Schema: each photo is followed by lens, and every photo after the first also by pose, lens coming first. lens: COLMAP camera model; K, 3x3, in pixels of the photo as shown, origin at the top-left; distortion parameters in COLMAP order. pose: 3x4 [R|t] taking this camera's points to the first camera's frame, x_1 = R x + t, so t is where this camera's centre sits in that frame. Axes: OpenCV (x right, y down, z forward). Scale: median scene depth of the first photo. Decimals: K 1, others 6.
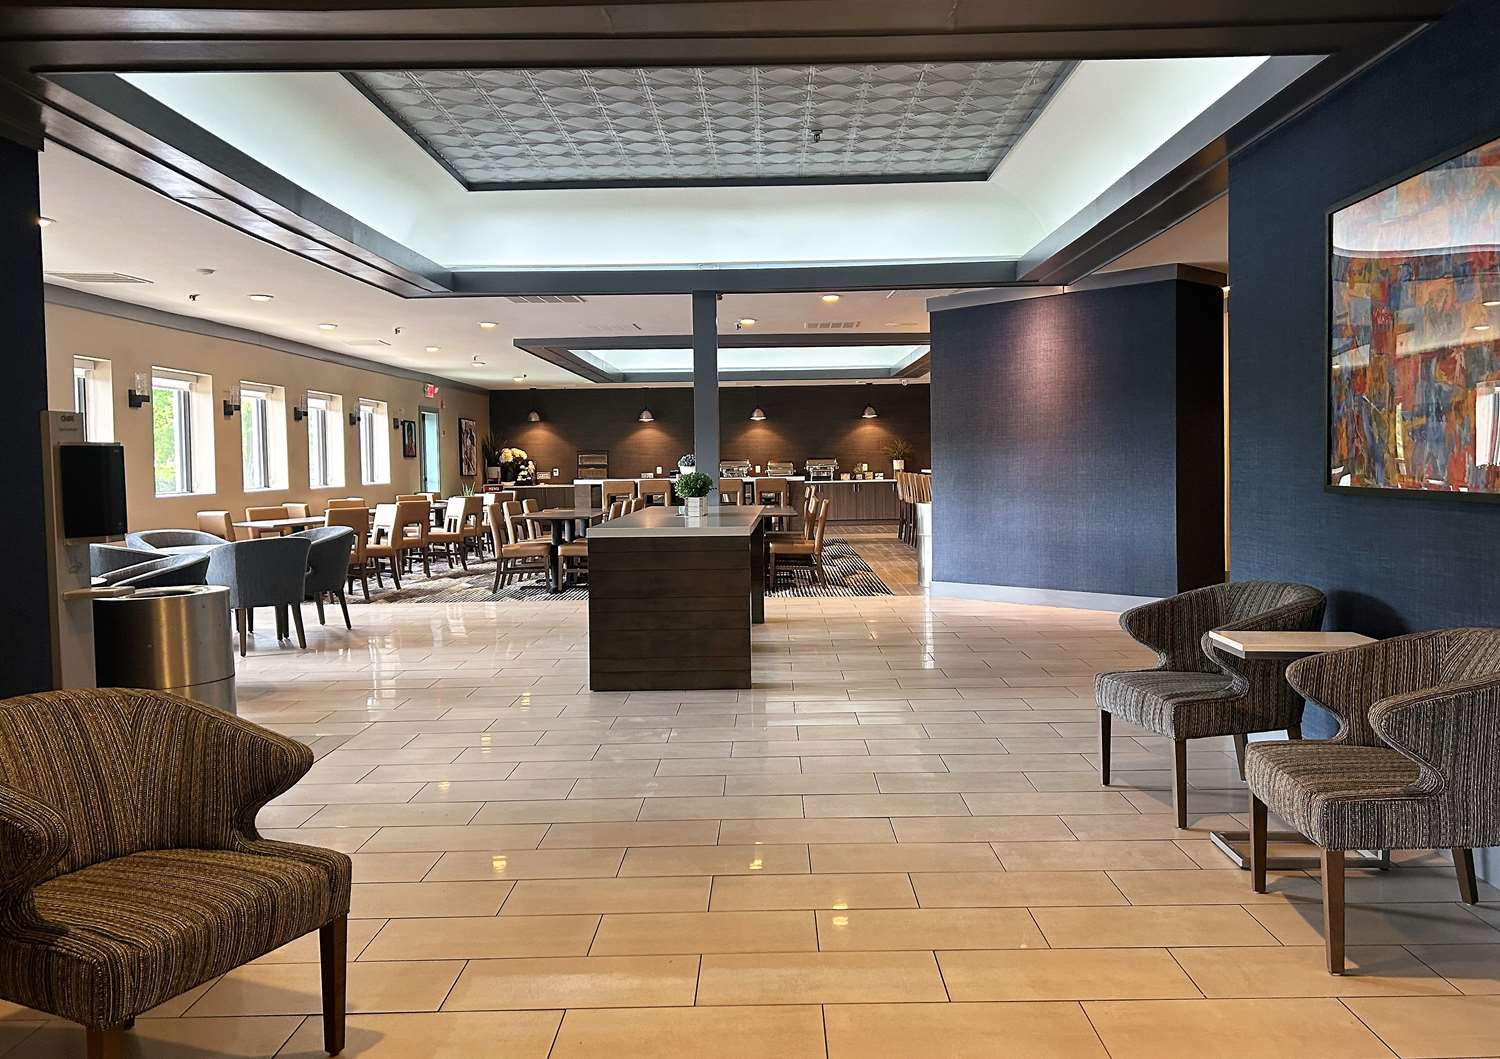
lens RADIAL K [[1231.9, 0, 750.2], [0, 1231.9, 526.5], [0, 0, 1]] dist [-0.003887, -0.005829]
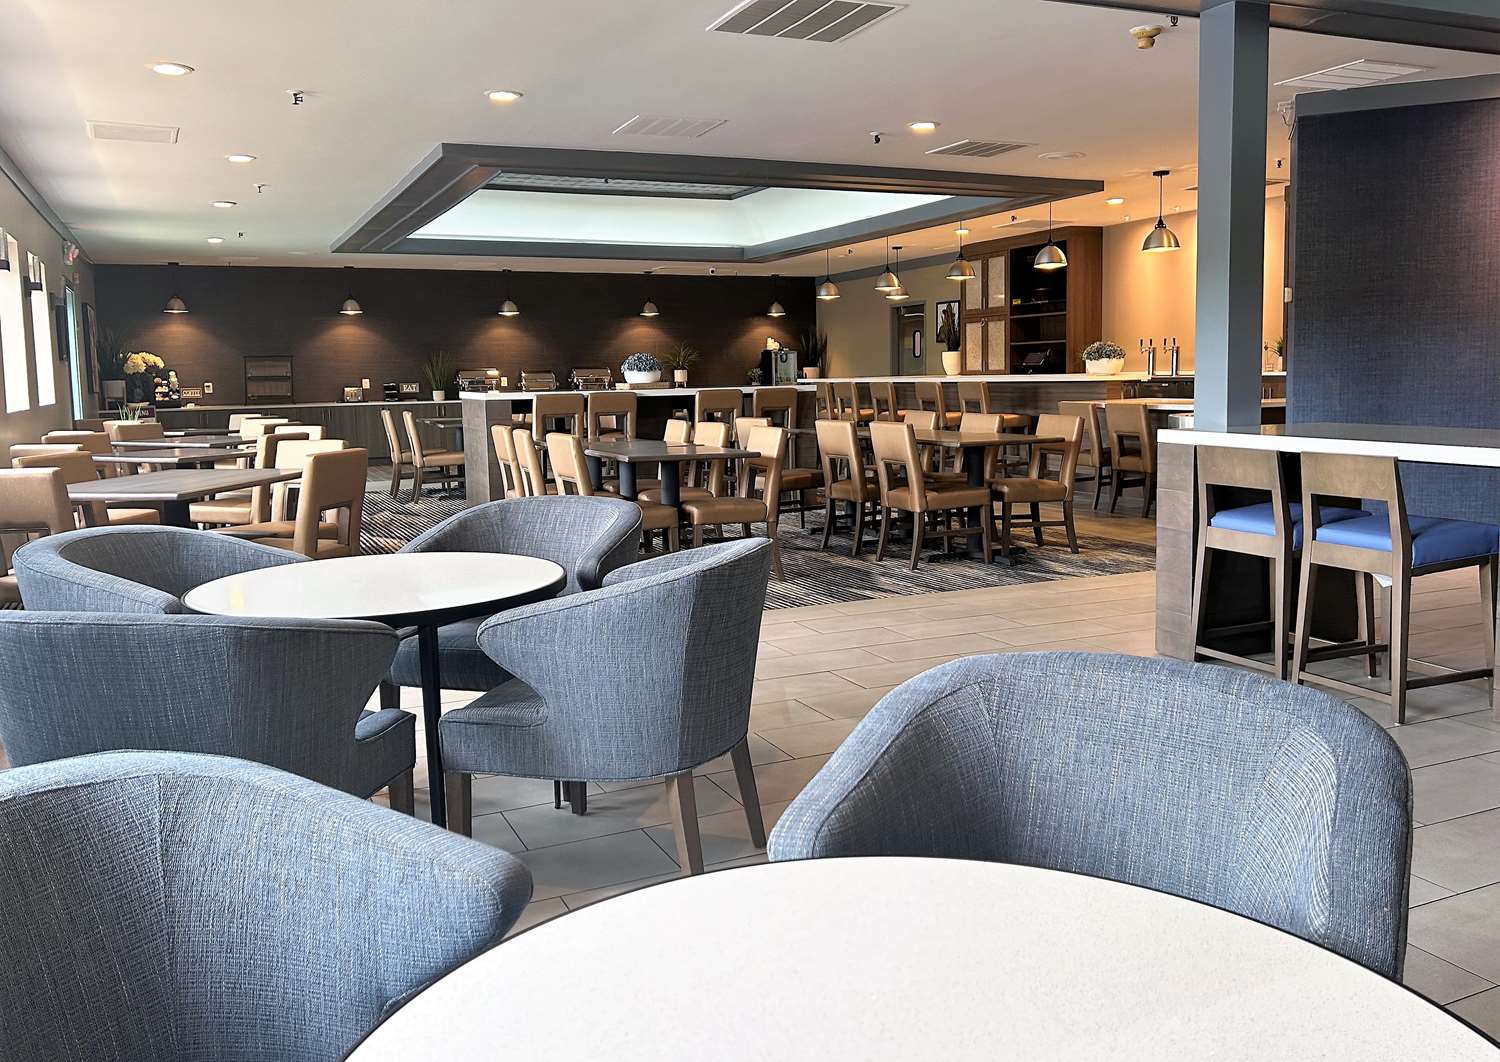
lens RADIAL K [[1231.9, 0, 751.4], [0, 1231.9, 527.5], [0, 0, 1]] dist [-0.003887, -0.005829]
pose [[0.902019, -0.054809, 0.428204, -0.185873], [0.026695, 0.997091, 0.071392, -0.007397], [-0.430871, -0.052966, 0.900858, 0.251032]]
